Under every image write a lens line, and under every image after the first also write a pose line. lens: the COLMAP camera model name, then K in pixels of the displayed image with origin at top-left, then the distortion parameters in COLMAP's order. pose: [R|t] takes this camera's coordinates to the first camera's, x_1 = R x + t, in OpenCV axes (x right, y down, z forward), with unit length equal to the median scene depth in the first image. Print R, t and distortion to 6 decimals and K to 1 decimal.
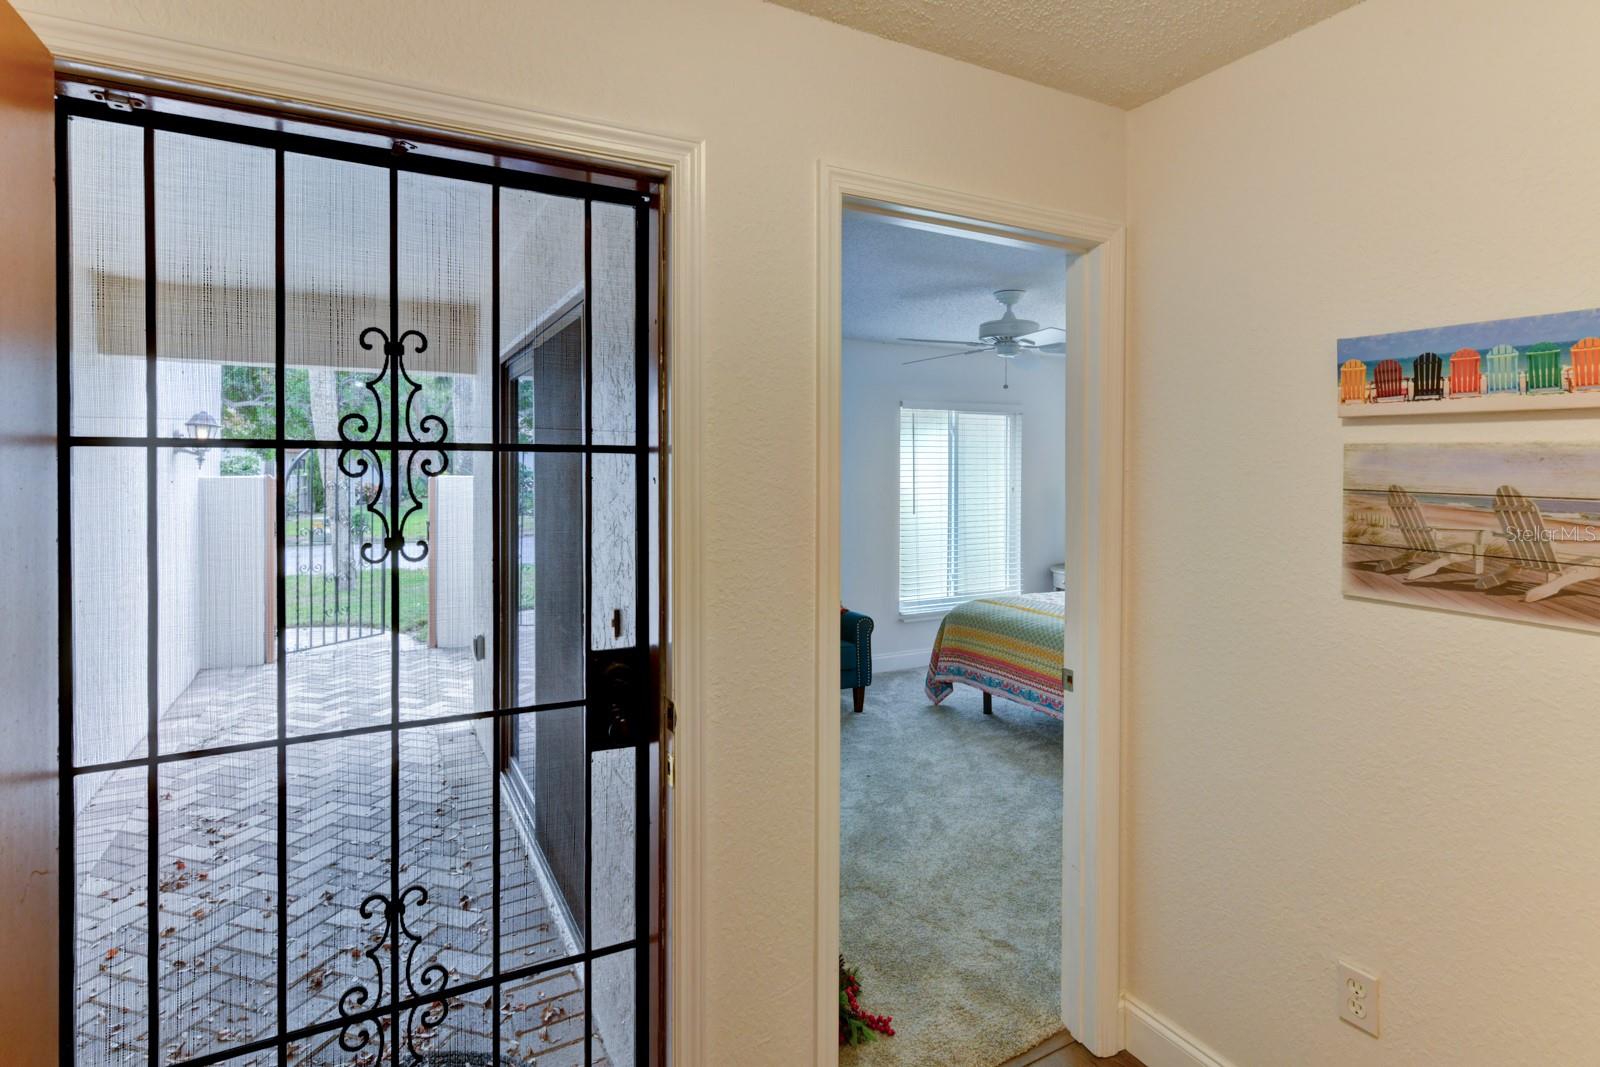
lens RADIAL K [[813.0, 0, 811.1], [0, 813.0, 502.5], [0, 0, 1]] dist [0.001203, -0.000963]
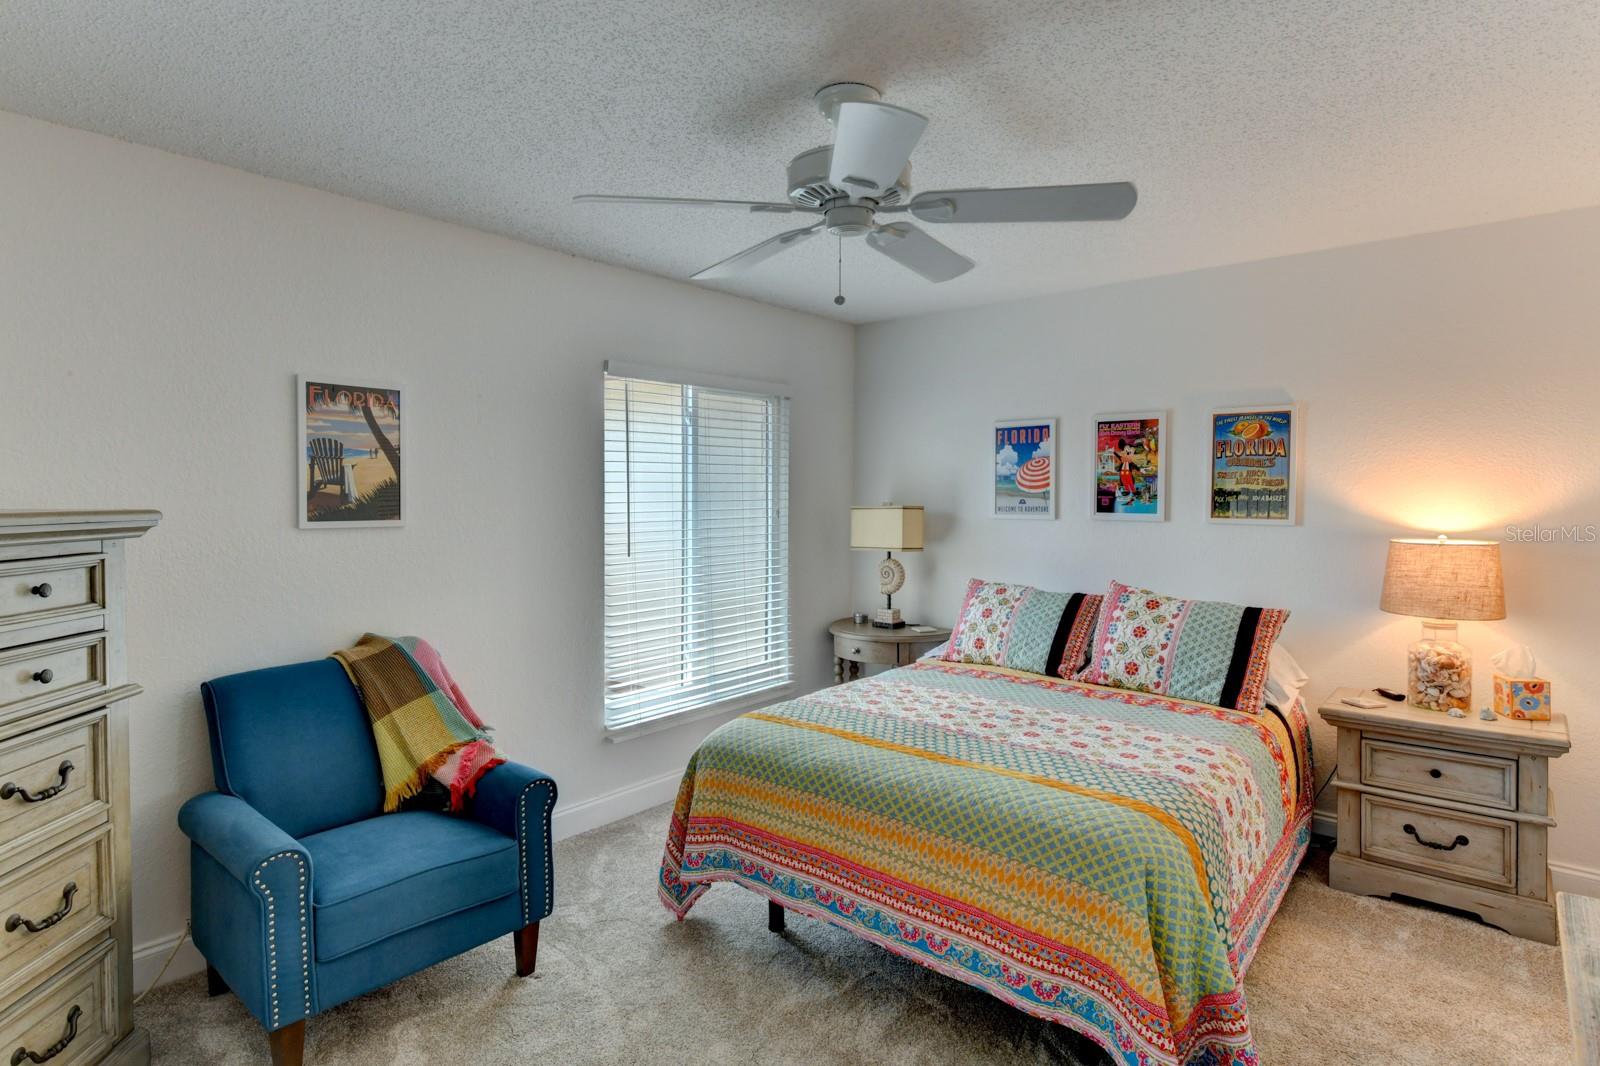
lens RADIAL K [[813.0, 0, 811.1], [0, 813.0, 502.0], [0, 0, 1]] dist [0.001203, -0.000963]
pose [[0.929537, -0.002476, 0.368721, 0.038492], [0.010174, 0.999769, -0.018934, -0.014537], [-0.368589, 0.021351, 0.929347, 0.478877]]
